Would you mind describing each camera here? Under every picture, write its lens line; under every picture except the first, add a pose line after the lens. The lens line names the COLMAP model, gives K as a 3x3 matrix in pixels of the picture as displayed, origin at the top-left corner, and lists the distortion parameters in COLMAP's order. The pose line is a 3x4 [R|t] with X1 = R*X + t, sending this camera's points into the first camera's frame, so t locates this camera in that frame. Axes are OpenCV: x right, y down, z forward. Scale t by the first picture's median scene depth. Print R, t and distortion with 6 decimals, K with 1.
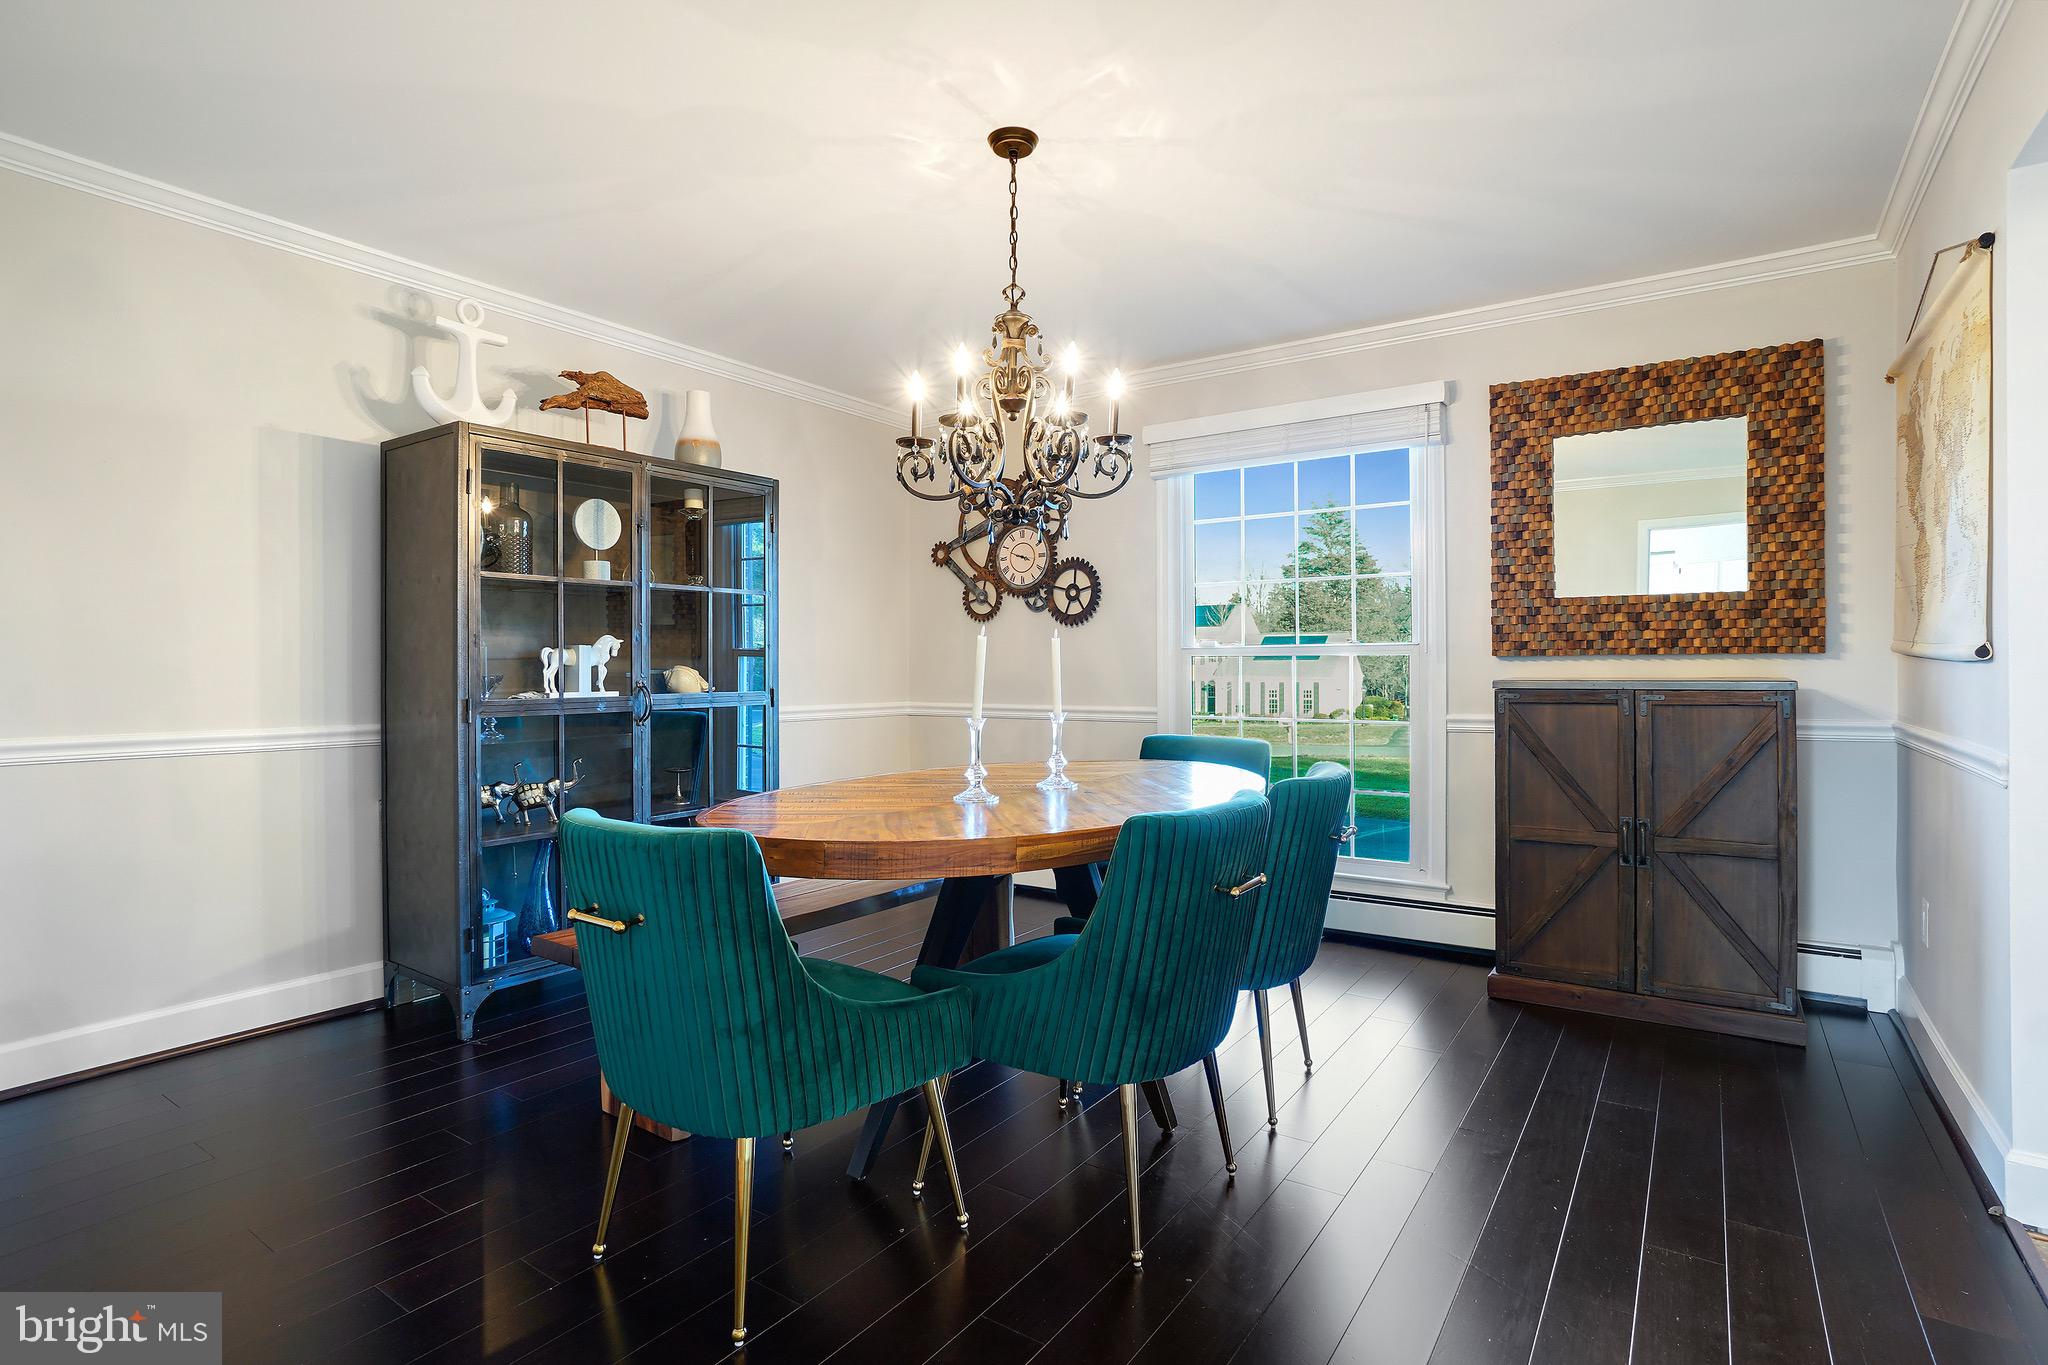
lens RADIAL K [[1070.0, 0, 1036.2], [0, 1070.0, 665.8], [0, 0, 1]] dist [-0.039646, -0.001274]
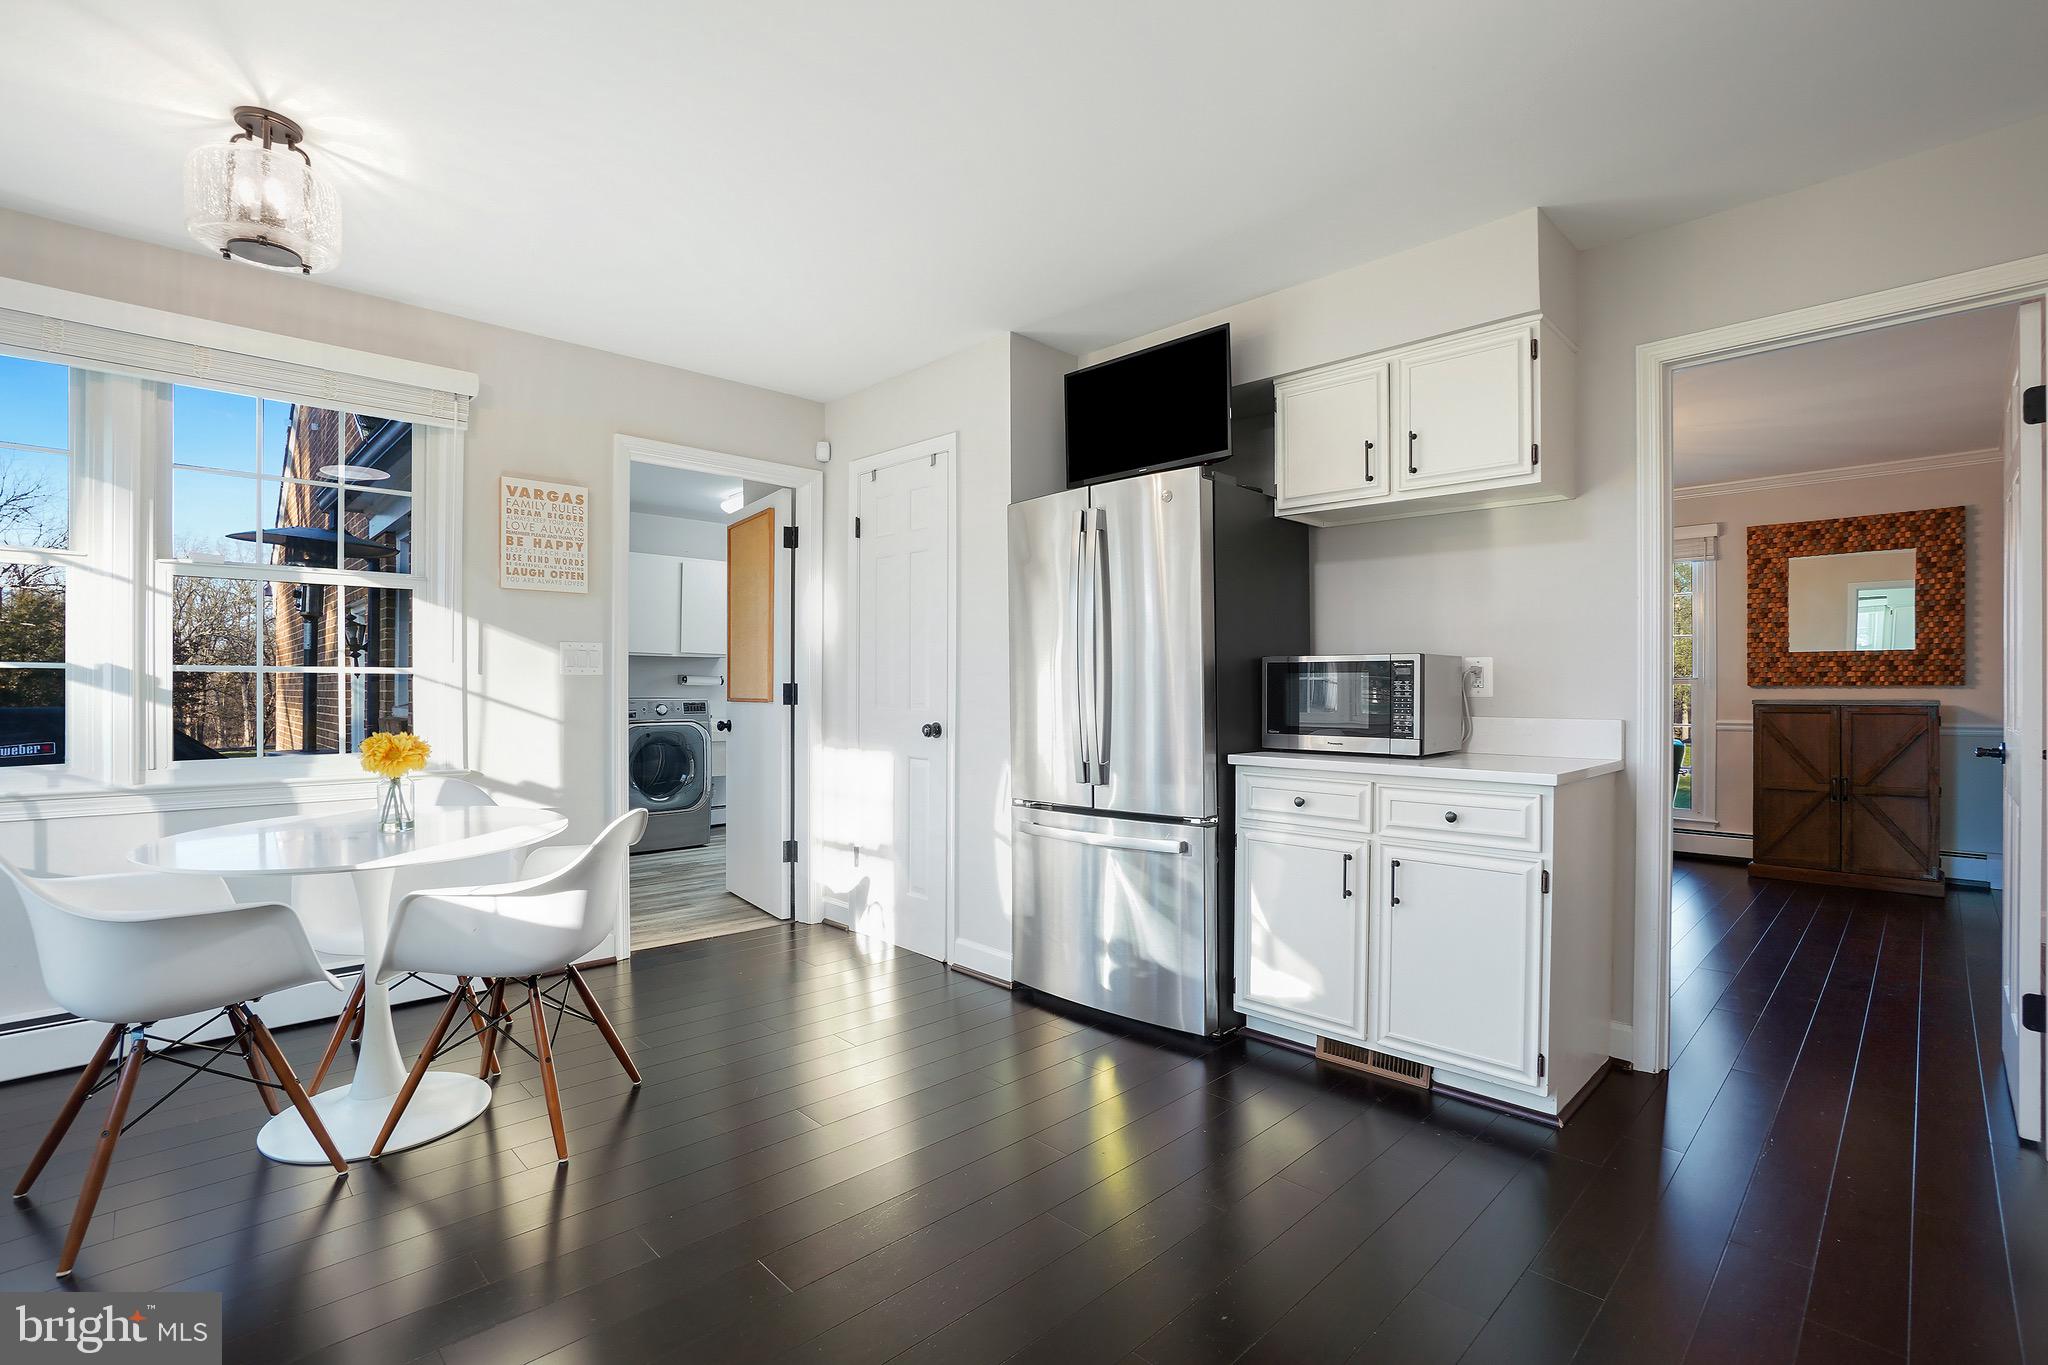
lens RADIAL K [[967.0, 0, 1043.5], [0, 967.0, 689.0], [0, 0, 1]] dist [-0.032740, 0.005782]
pose [[0.982276, 0.006825, -0.187318, -0.440743], [-0.006972, 0.999976, -0.000128, 0.004129], [0.187312, 0.001432, 0.982299, -0.795527]]
